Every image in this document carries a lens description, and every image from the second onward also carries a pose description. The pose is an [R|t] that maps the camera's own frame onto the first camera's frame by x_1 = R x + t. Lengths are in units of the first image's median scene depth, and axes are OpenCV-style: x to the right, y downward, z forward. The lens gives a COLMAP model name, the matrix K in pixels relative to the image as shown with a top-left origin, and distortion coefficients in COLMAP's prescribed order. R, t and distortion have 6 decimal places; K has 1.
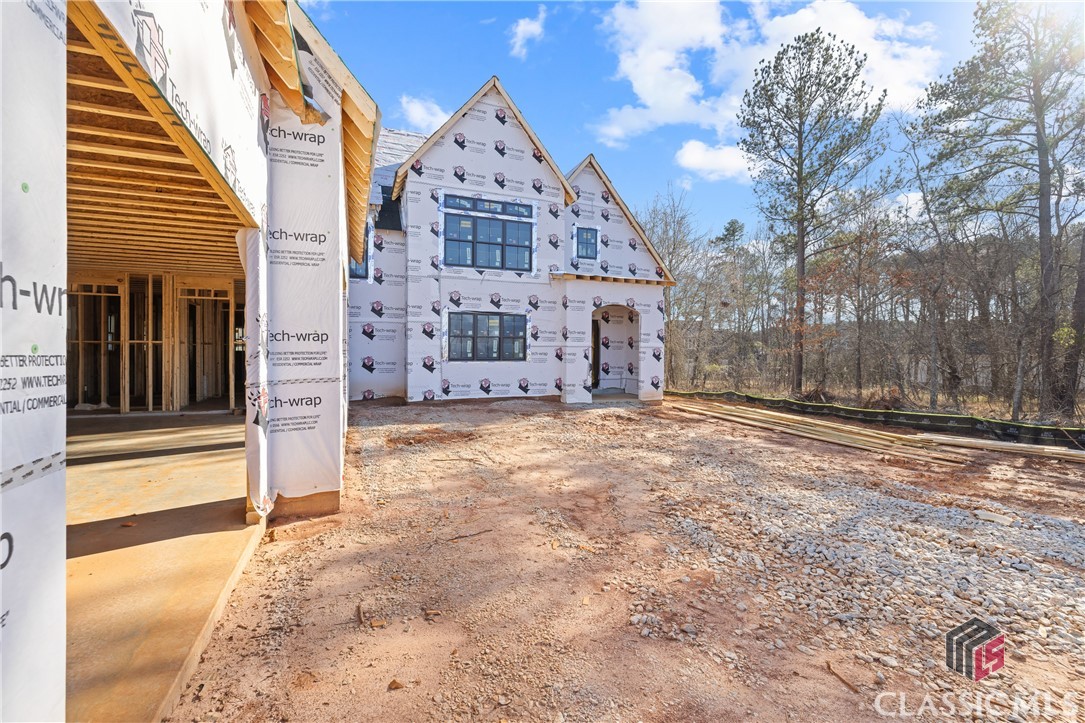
lens RADIAL K [[461.2, 0, 533.8], [0, 461.2, 353.6], [0, 0, 1]] dist [0.002613, 0.000311]
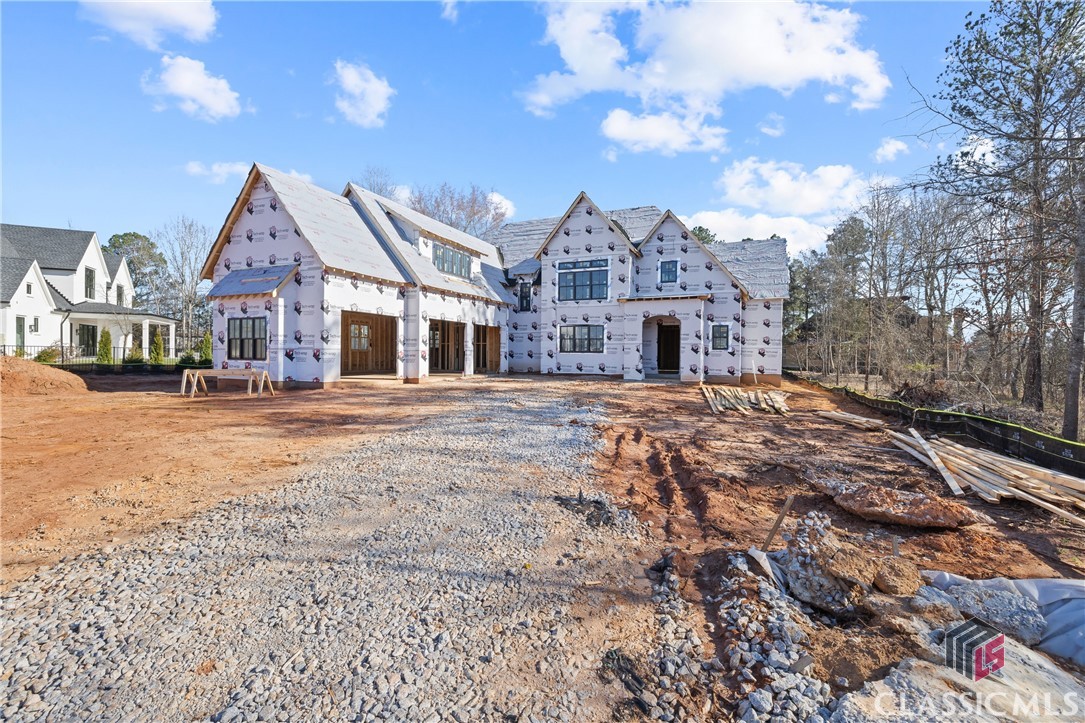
lens RADIAL K [[461.2, 0, 532.6], [0, 461.2, 360.0], [0, 0, 1]] dist [0.002613, 0.000311]
pose [[0.703136, 0.008290, -0.711007, 1.011938], [-0.007717, 0.999962, 0.004027, 0.038194], [0.711013, 0.002655, 0.703174, -0.366710]]
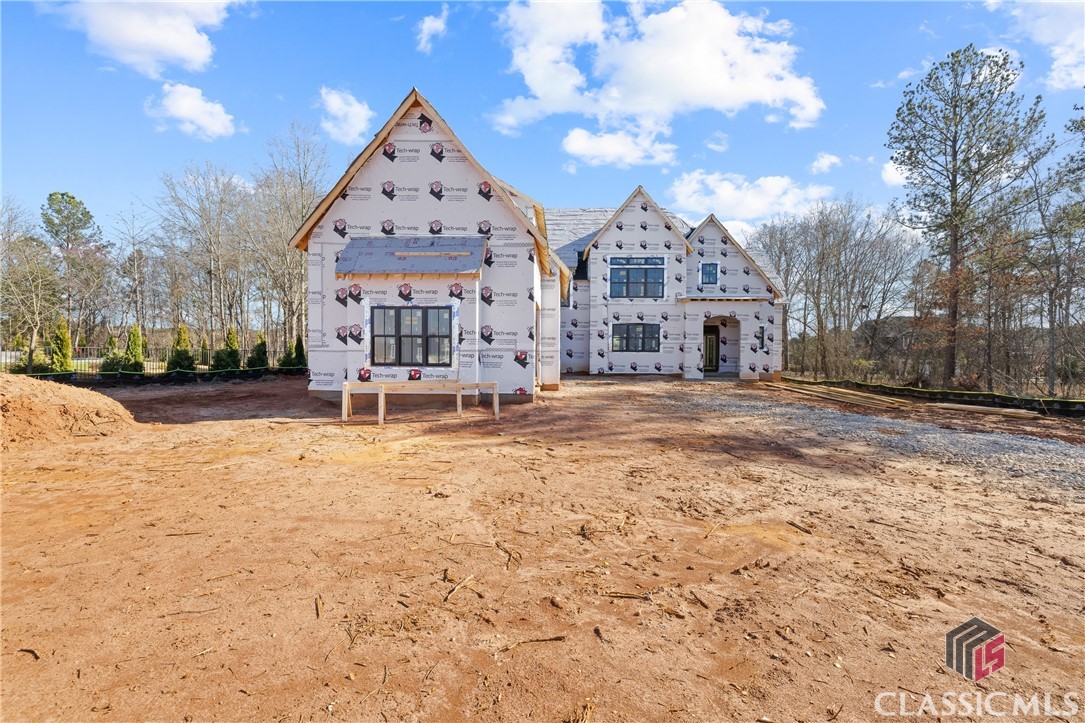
lens RADIAL K [[461.2, 0, 538.2], [0, 461.2, 359.8], [0, 0, 1]] dist [0.002613, 0.000311]
pose [[0.912083, 0.007289, -0.409942, 0.269494], [-0.003311, 0.999940, 0.010414, 0.028228], [0.409993, -0.008142, 0.912052, -0.699953]]
